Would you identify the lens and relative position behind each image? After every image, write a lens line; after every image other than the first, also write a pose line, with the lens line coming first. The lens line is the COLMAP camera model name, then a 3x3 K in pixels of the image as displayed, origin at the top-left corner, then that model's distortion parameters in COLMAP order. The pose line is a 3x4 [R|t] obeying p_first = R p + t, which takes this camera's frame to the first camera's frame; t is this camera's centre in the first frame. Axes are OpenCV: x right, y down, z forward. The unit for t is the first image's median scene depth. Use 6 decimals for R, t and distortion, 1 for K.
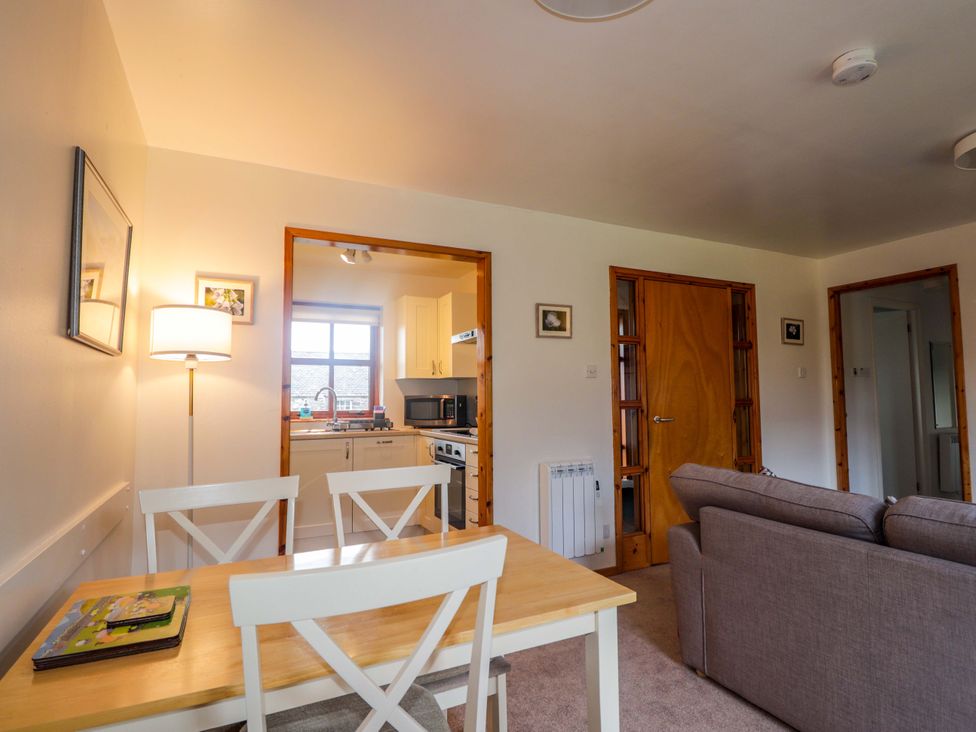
lens RADIAL K [[506.2, 0, 488.0], [0, 506.2, 366.0], [0, 0, 1]] dist [0.001185, -0.012307]
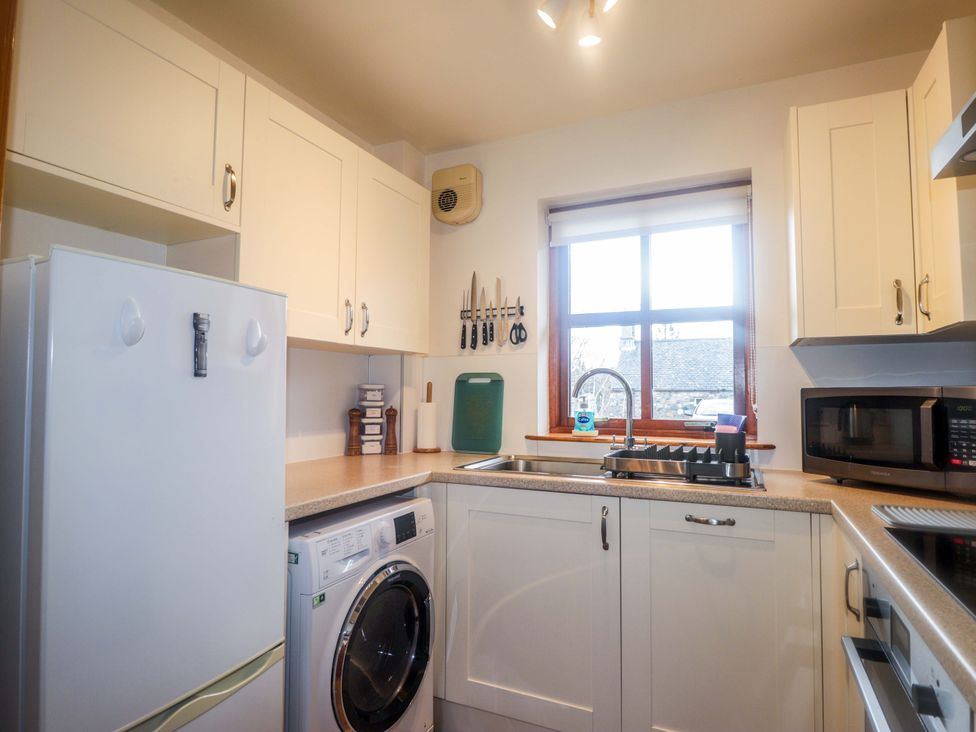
lens RADIAL K [[562.1, 0, 472.4], [0, 562.1, 366.9], [0, 0, 1]] dist [-0.009363, -0.003870]
pose [[0.623794, -0.024070, -0.781218, -0.001715], [0.039710, 0.999211, 0.000921, 0.034317], [0.780579, -0.031597, 0.624258, 0.574330]]
